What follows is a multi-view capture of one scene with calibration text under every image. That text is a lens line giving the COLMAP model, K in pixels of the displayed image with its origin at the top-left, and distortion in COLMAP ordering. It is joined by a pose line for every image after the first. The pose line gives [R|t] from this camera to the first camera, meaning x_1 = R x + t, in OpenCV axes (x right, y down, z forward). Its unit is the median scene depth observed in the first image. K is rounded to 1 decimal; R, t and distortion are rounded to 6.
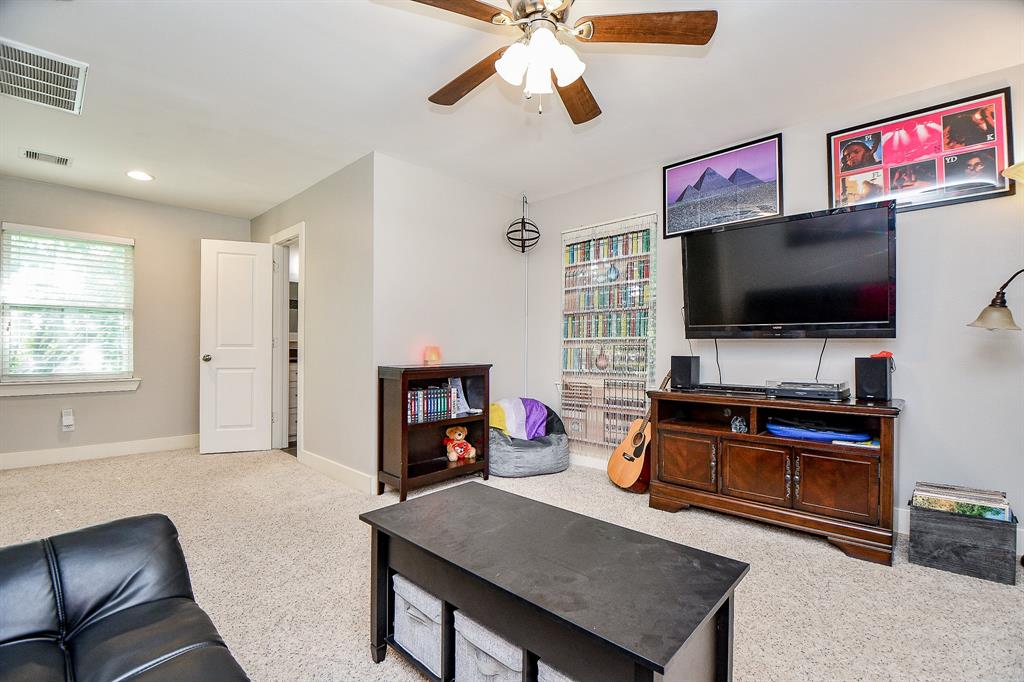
lens RADIAL K [[451.4, 0, 512.9], [0, 451.4, 346.2], [0, 0, 1]] dist [0.024900, -0.027640]
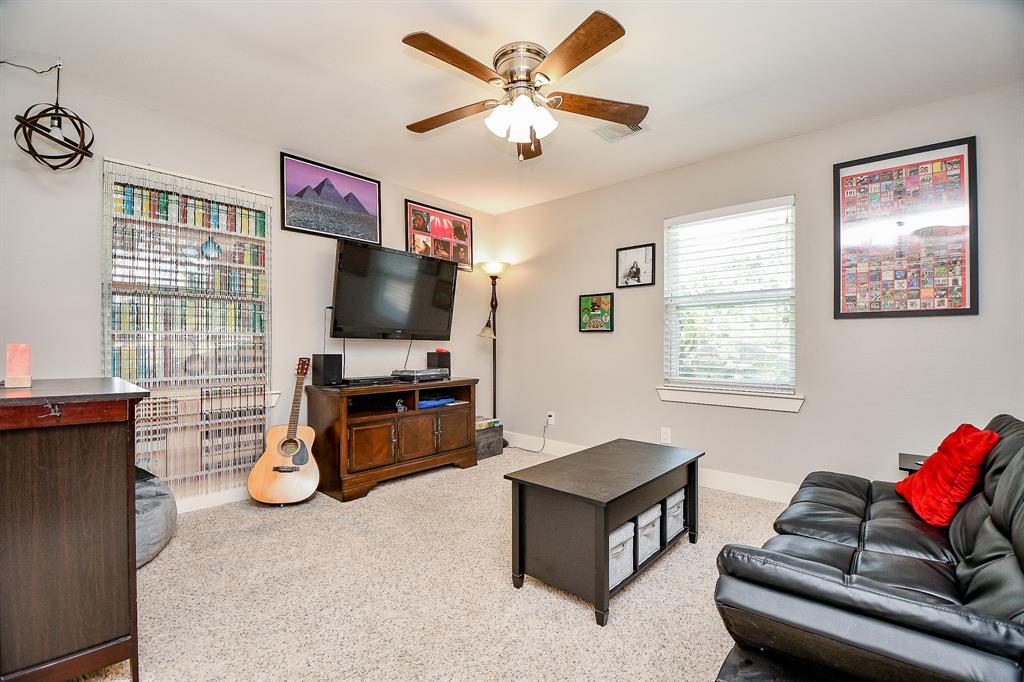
lens RADIAL K [[451.4, 0, 512.9], [0, 451.4, 346.2], [0, 0, 1]] dist [0.024900, -0.027640]
pose [[-0.023320, -0.001209, 0.999727, -0.639958], [-0.005543, 0.999984, 0.001080, 0.000066], [-0.999713, -0.005516, -0.023327, 0.571485]]
